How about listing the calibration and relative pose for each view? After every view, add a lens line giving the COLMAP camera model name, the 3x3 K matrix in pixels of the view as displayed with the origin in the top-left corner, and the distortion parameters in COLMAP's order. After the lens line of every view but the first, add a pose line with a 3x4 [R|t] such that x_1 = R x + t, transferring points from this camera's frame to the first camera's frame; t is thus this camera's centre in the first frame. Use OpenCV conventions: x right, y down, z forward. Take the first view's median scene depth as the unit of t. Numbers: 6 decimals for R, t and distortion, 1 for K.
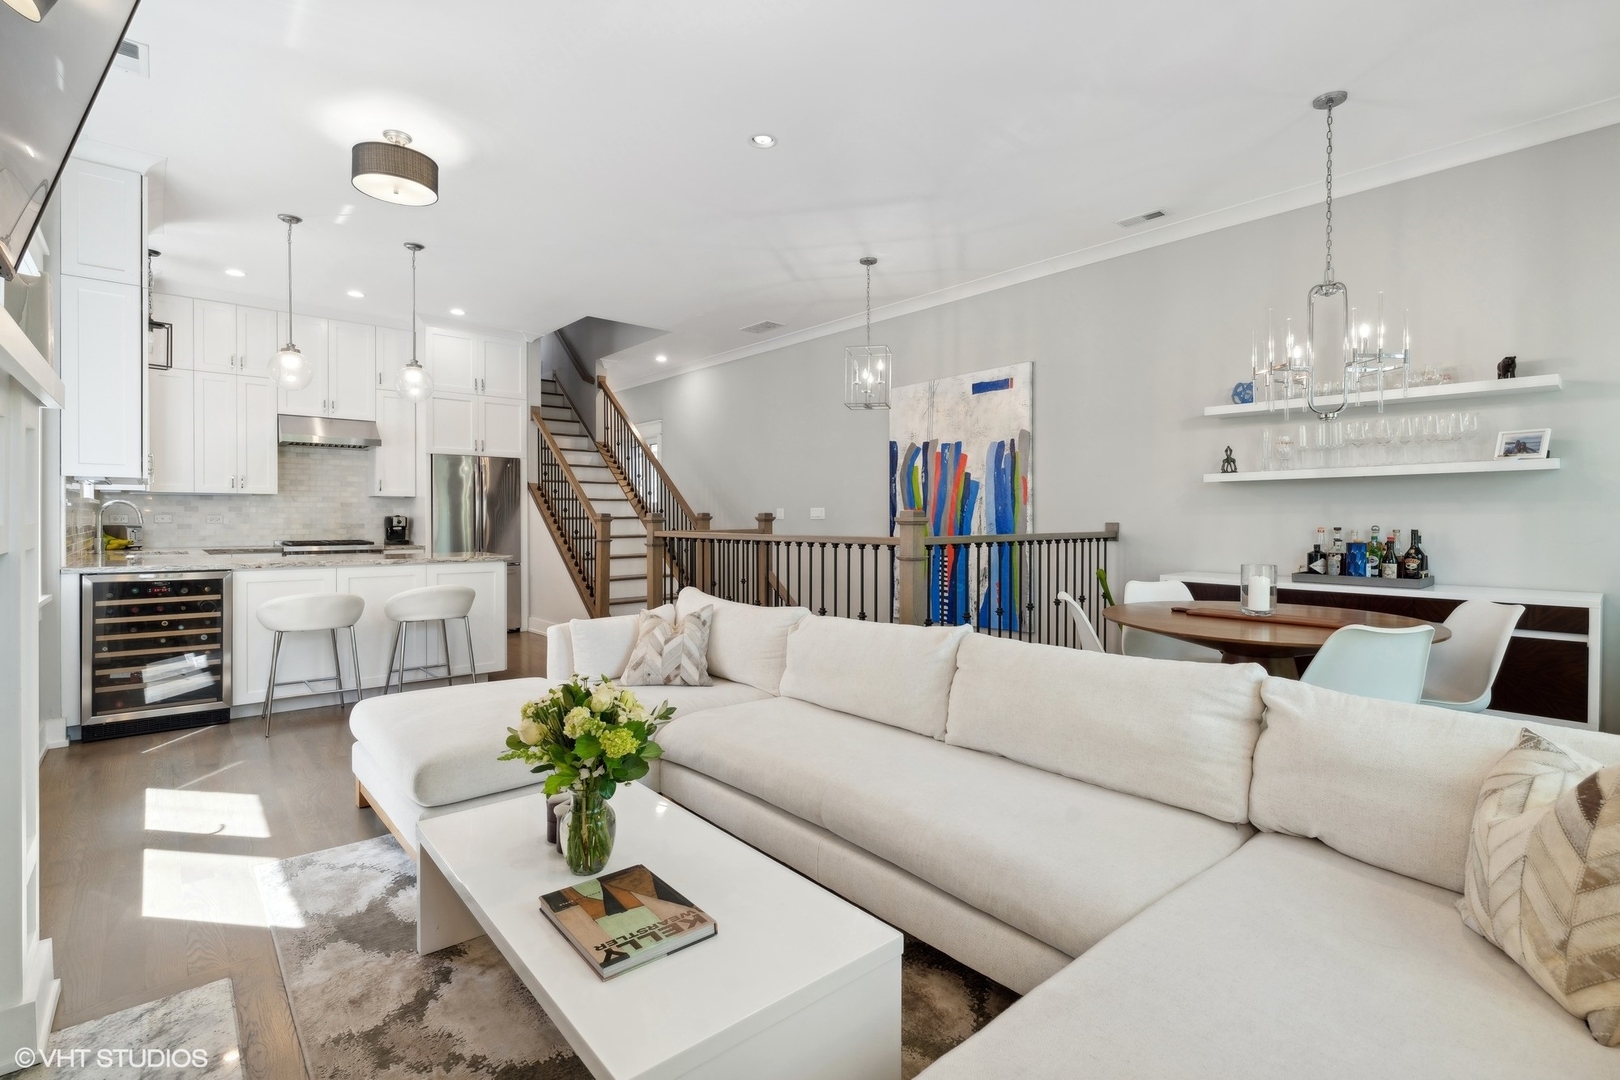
lens RADIAL K [[744.3, 0, 824.5], [0, 744.3, 530.2], [0, 0, 1]] dist [-0.005419, 0.003472]
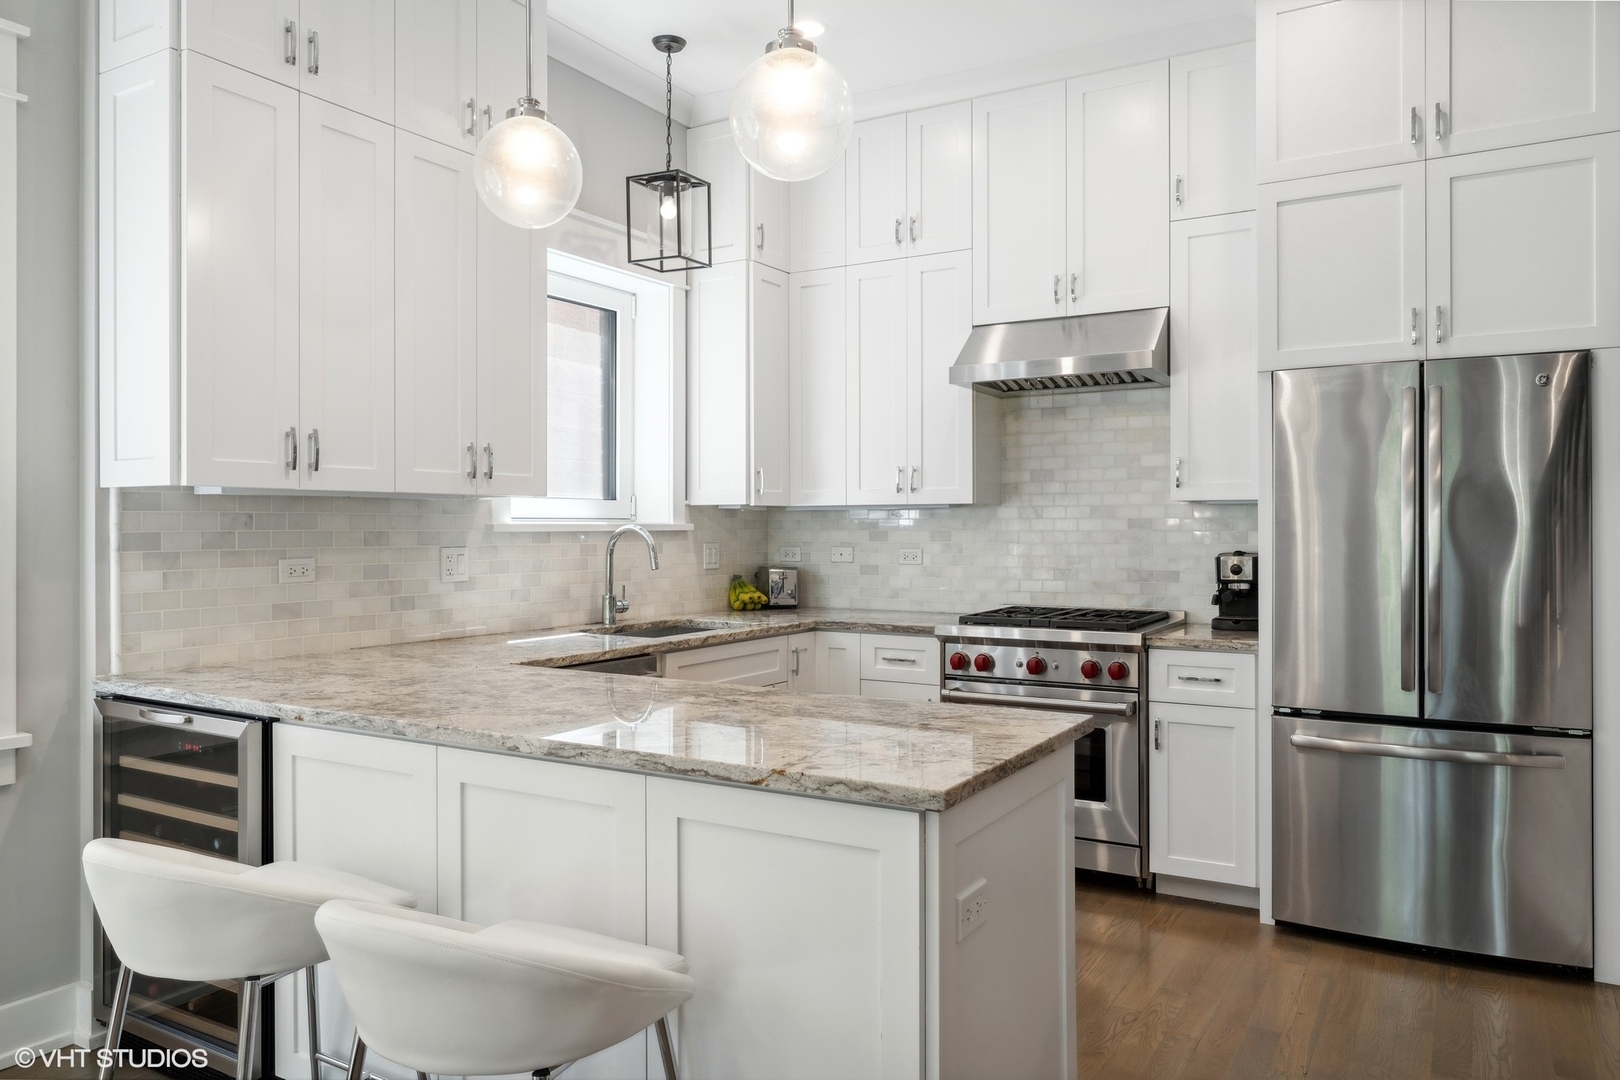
lens RADIAL K [[1093.7, 0, 833.0], [0, 1093.7, 535.8], [0, 0, 1]] dist [0.000640, -0.004481]
pose [[0.299978, 0.002914, -0.953942, -0.136319], [-0.010896, 0.999941, -0.000372, -0.030267], [0.953884, 0.010506, 0.299992, 0.778522]]
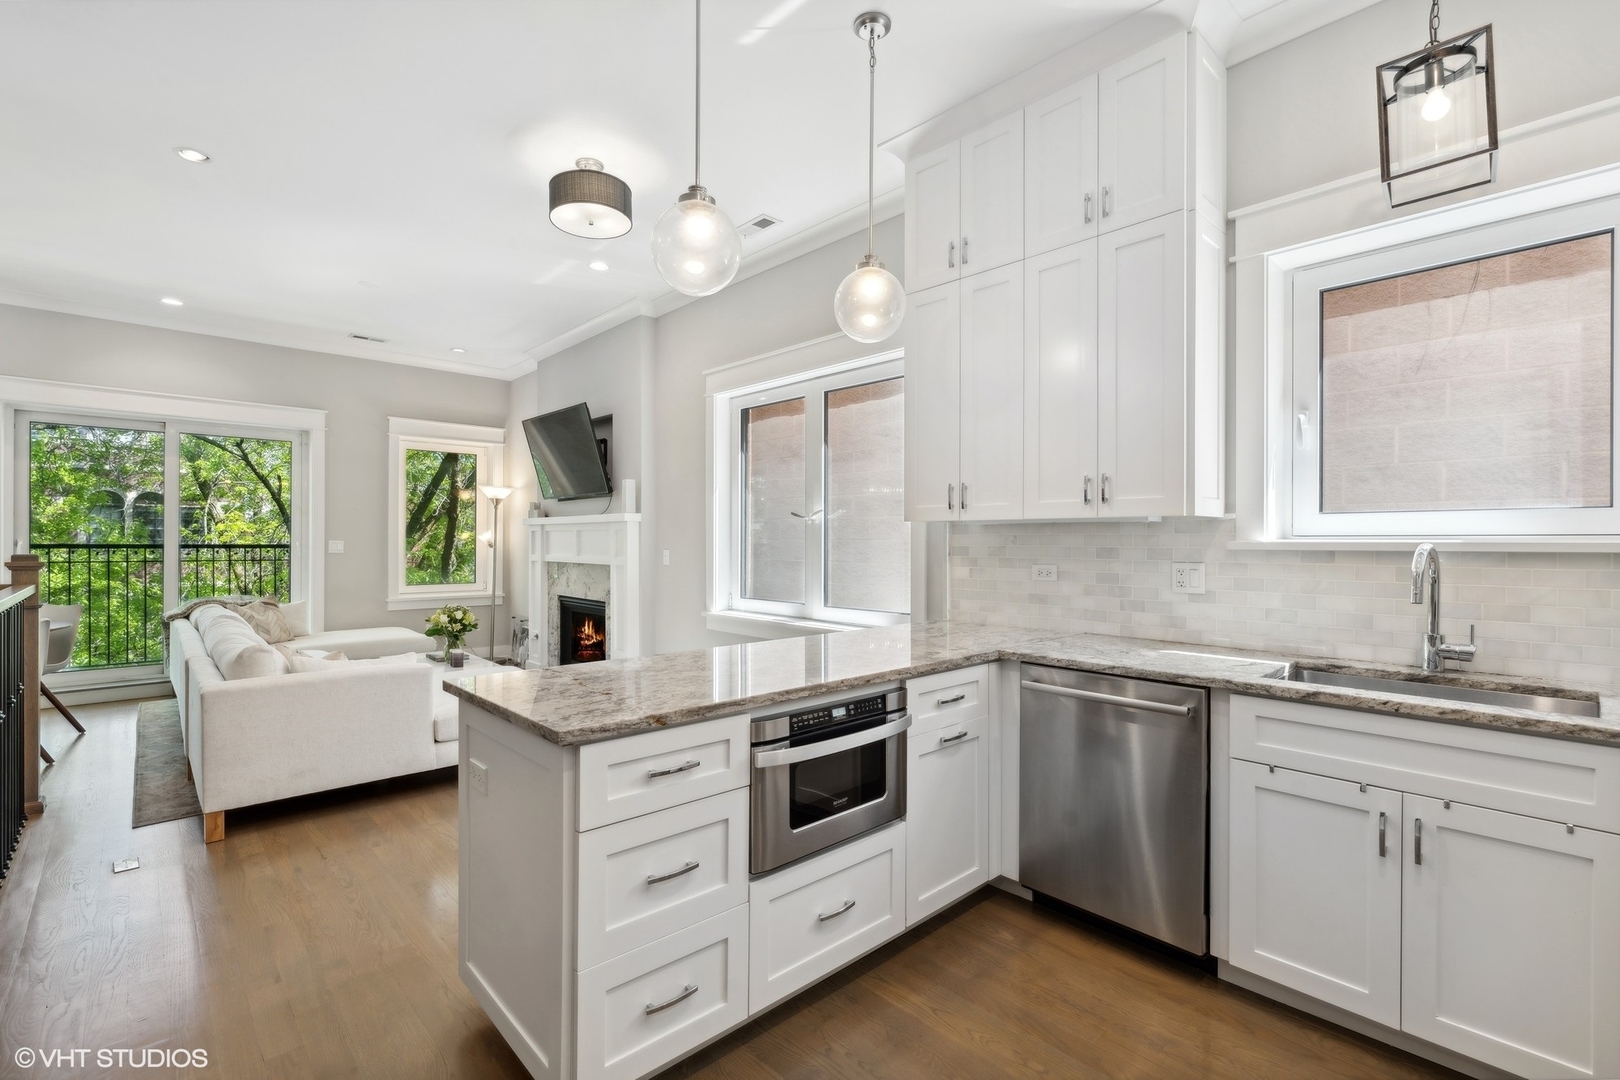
lens RADIAL K [[744.3, 0, 809.1], [0, 744.3, 541.7], [0, 0, 1]] dist [-0.005419, 0.003472]
pose [[-0.999894, -0.006841, -0.012868, -0.527343], [-0.007048, 0.999846, 0.016087, -0.040527], [0.012756, 0.016176, -0.999788, 1.211752]]
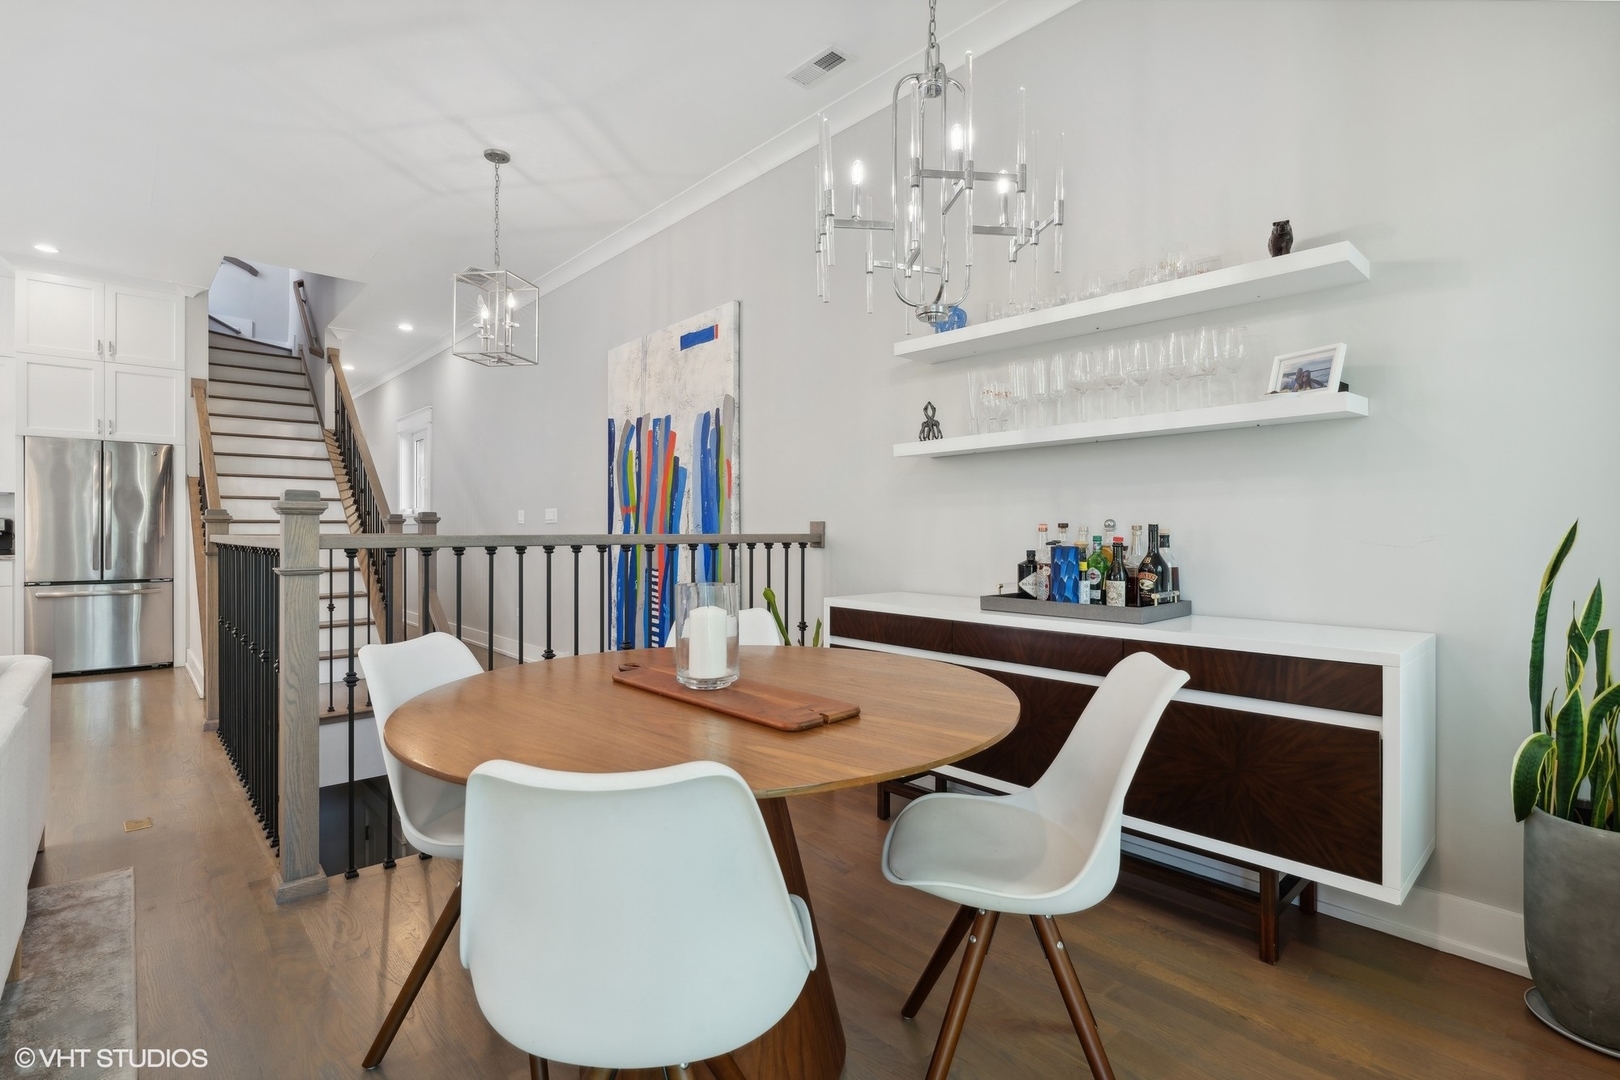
lens RADIAL K [[776.7, 0, 807.9], [0, 776.7, 534.4], [0, 0, 1]] dist [-0.000783, -0.000233]
pose [[0.999996, 0.002621, 0.000834, 0.327733], [-0.002608, 0.999871, -0.015837, 0.011407], [-0.000875, 0.015835, 0.999874, 0.236421]]
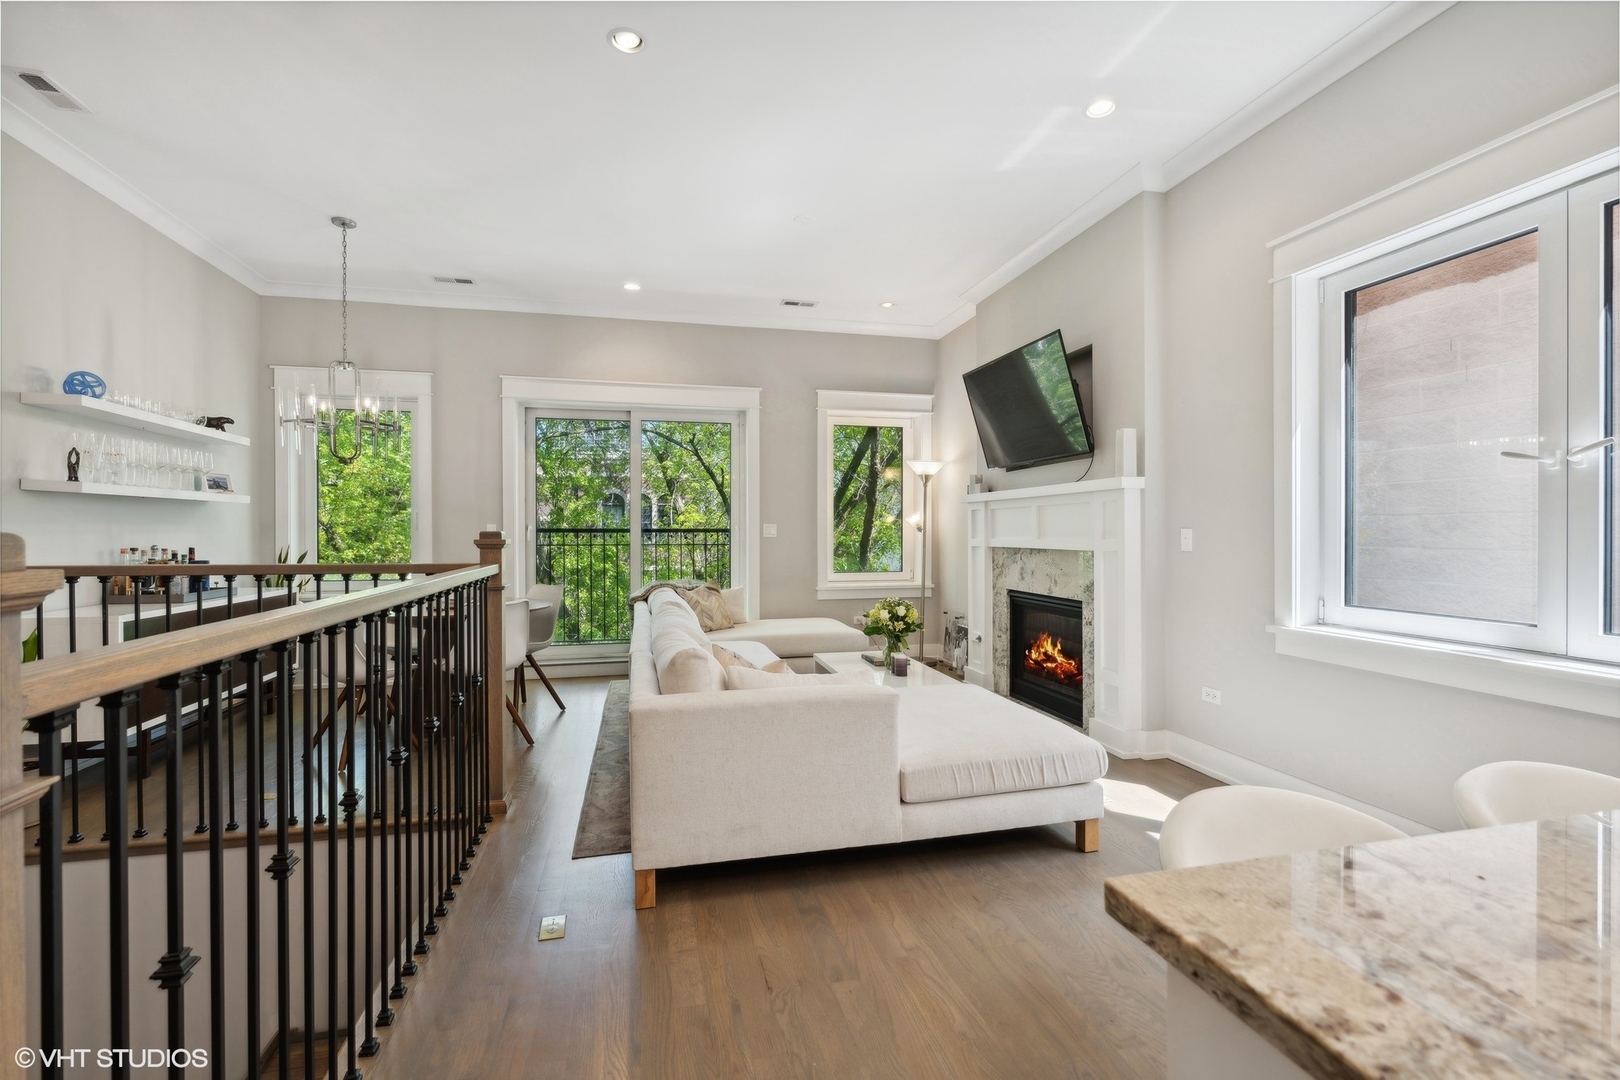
lens RADIAL K [[744.3, 0, 808.4], [0, 744.3, 533.4], [0, 0, 1]] dist [-0.005419, 0.003472]
pose [[-0.879794, -0.002597, 0.475348, -0.384396], [0.006534, 0.999825, 0.017556, -0.024129], [-0.475310, 0.018552, -0.879623, 0.995449]]
